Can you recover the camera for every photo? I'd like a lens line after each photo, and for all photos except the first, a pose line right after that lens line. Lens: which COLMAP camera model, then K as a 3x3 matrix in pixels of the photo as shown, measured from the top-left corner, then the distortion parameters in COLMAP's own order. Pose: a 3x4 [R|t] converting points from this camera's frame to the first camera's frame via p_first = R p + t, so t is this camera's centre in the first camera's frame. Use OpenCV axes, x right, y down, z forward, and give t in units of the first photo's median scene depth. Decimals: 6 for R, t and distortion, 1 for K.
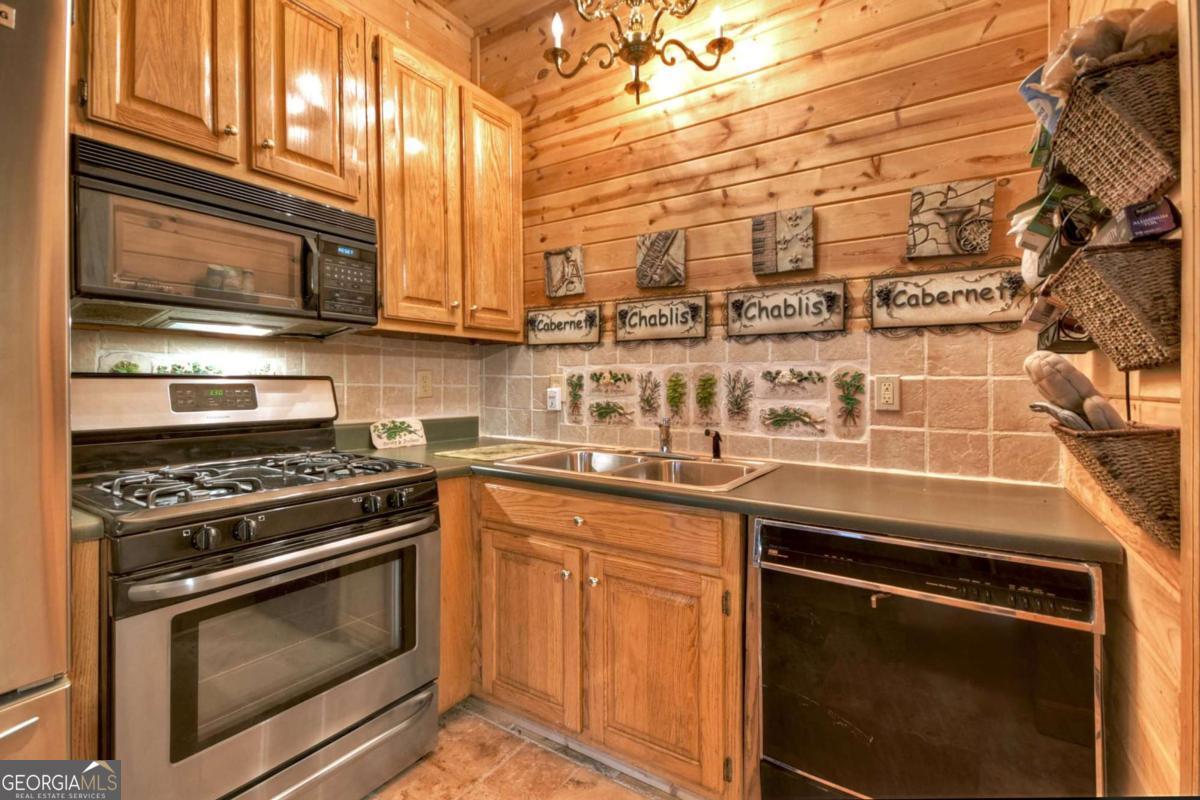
lens RADIAL K [[539.6, 0, 601.1], [0, 539.6, 379.9], [0, 0, 1]] dist [-0.000683, -0.000247]
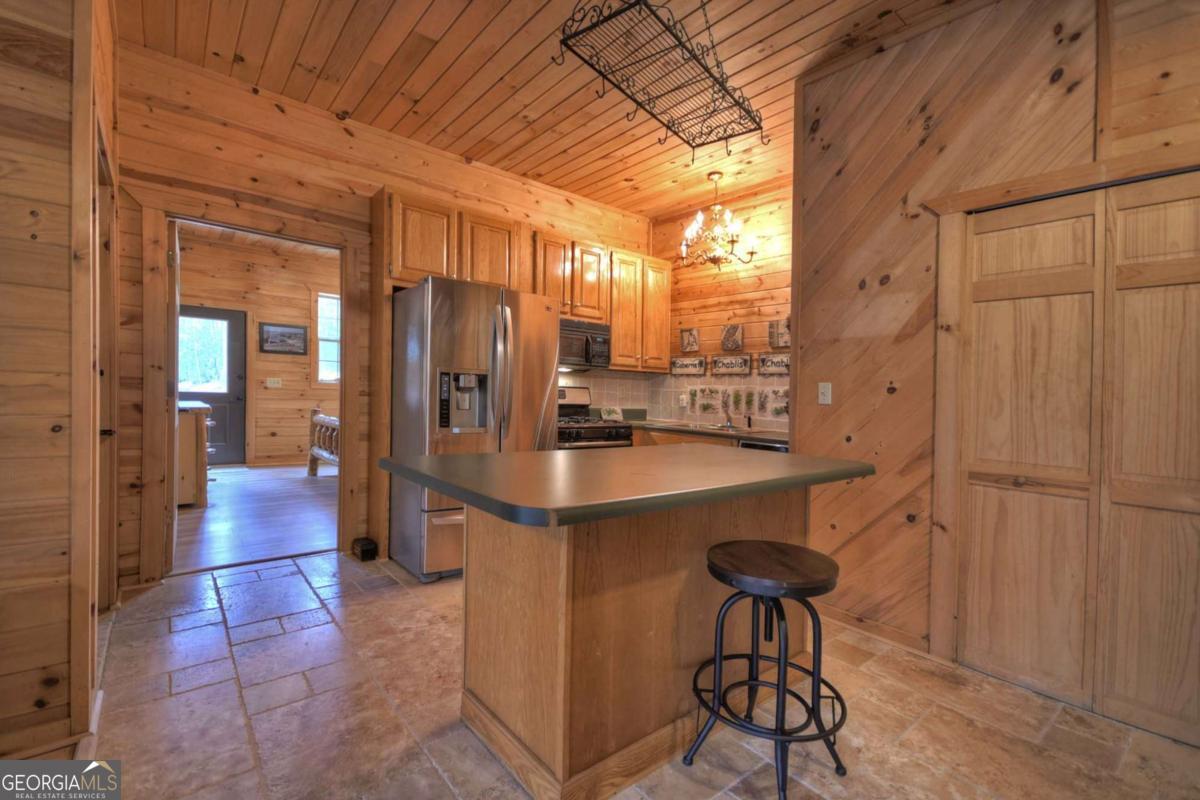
lens RADIAL K [[539.6, 0, 601.1], [0, 539.6, 379.9], [0, 0, 1]] dist [-0.000683, -0.000247]
pose [[0.955957, 0.021894, -0.292689, 0.241494], [-0.029243, 0.999357, -0.020758, 0.007351], [0.292046, 0.028403, 0.955982, -1.195624]]
